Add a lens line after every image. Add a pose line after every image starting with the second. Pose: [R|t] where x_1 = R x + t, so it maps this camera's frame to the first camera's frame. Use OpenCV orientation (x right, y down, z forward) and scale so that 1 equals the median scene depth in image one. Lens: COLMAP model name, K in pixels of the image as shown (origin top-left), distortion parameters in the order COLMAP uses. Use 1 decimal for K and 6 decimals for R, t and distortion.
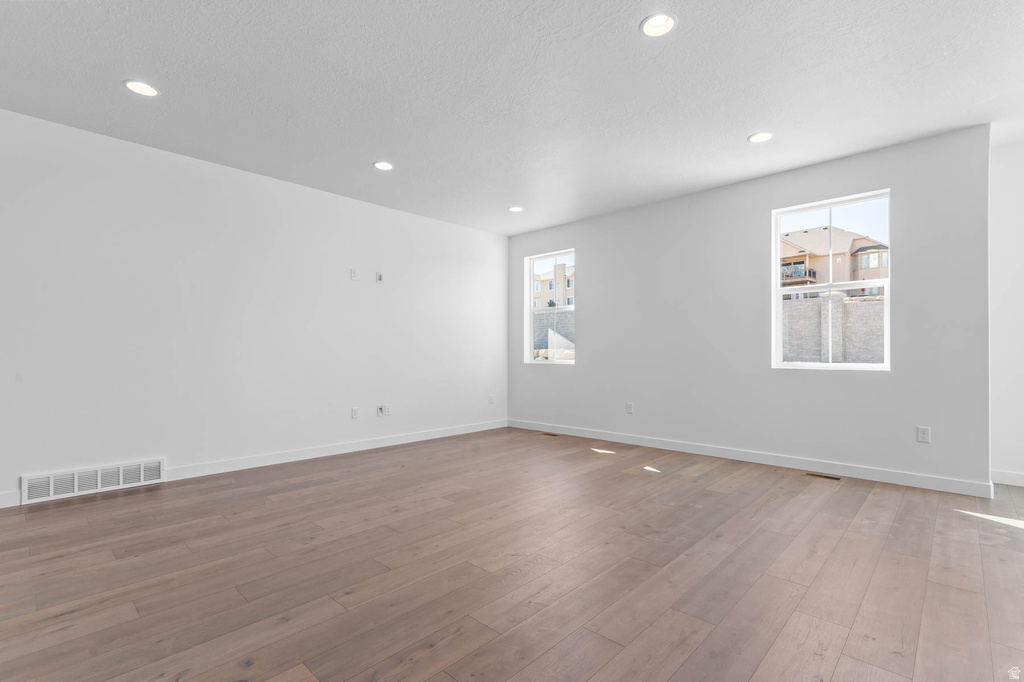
lens RADIAL K [[469.6, 0, 519.6], [0, 469.6, 348.3], [0, 0, 1]] dist [-0.002972, -0.000161]
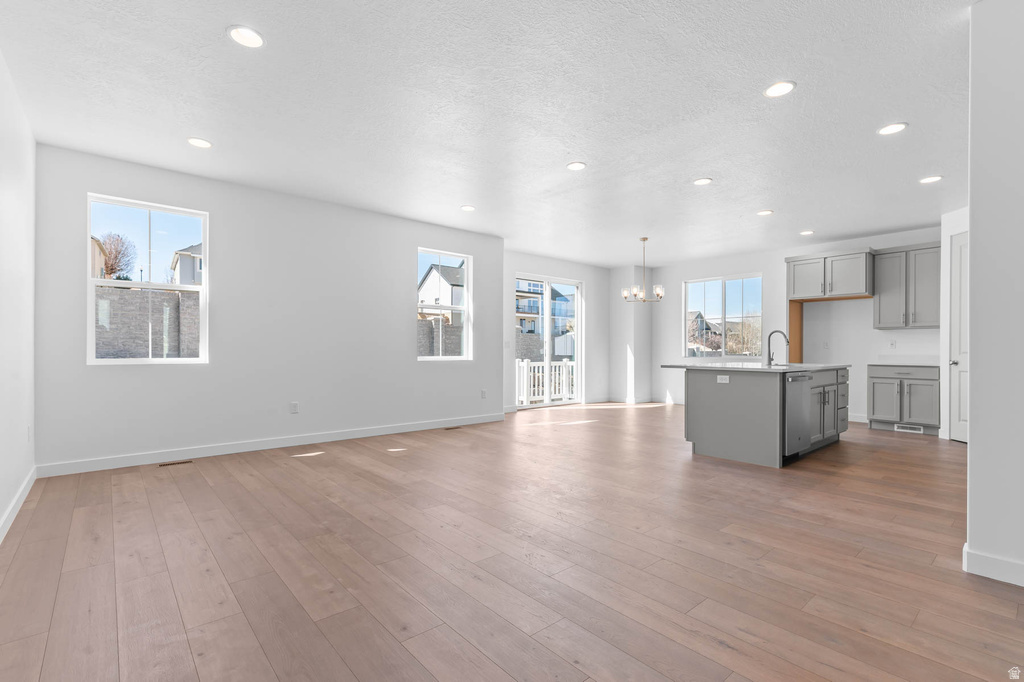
lens RADIAL K [[469.6, 0, 514.3], [0, 469.6, 350.5], [0, 0, 1]] dist [-0.002972, -0.000161]
pose [[0.114430, -0.004636, 0.993420, -0.584465], [-0.011892, 0.999911, 0.006036, 0.000375], [-0.993360, -0.012505, 0.114365, 0.400592]]
